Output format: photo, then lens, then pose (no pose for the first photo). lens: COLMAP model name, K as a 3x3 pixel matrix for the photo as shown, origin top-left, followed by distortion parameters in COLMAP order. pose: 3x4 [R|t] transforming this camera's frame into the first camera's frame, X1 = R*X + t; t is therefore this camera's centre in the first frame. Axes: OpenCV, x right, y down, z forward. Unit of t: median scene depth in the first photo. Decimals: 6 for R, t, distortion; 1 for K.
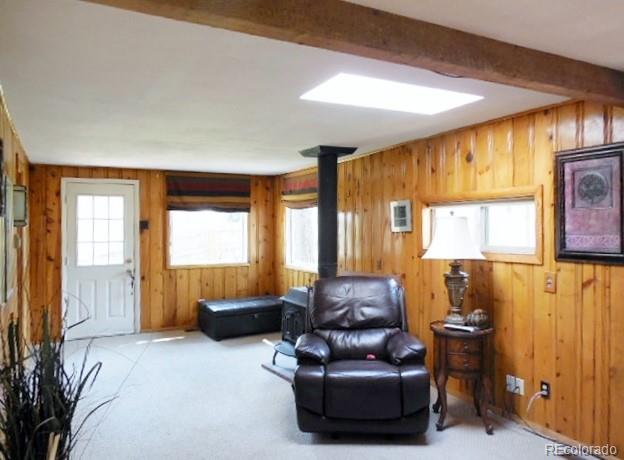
lens RADIAL K [[475.2, 0, 312.0], [0, 475.2, 230.0], [0, 0, 1]] dist [-0.000302, -0.000022]
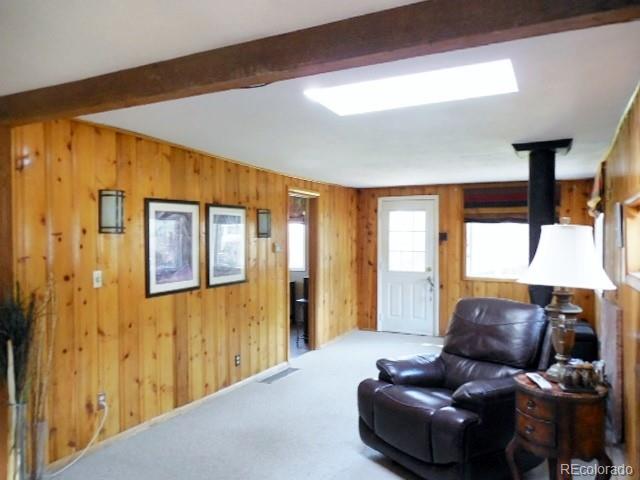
lens RADIAL K [[473.1, 0, 320.0], [0, 473.1, 240.0], [0, 0, 1]] dist [-0.000497, 0.001174]
pose [[0.574457, 0.011487, -0.818454, 0.363067], [-0.015342, 0.999877, 0.003265, -0.002388], [0.818391, 0.010681, 0.574563, 0.166142]]
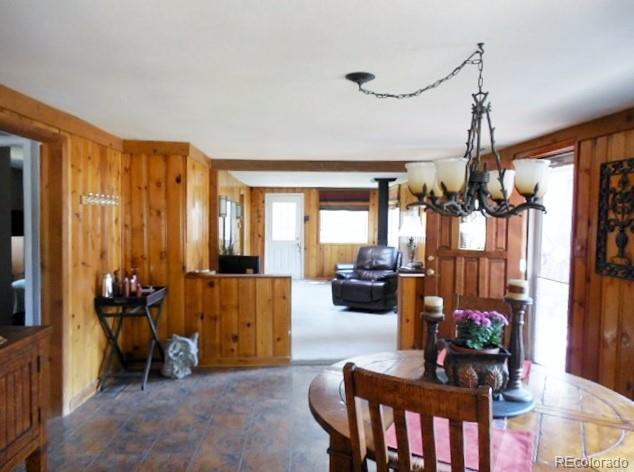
lens RADIAL K [[473.4, 0, 317.0], [0, 473.4, 236.0], [0, 0, 1]] dist [-0.000895, -0.002612]
pose [[0.901136, 0.025983, -0.432758, 0.452595], [-0.014482, 0.999449, 0.029851, 0.001107], [0.433295, -0.020633, 0.901016, -0.579780]]
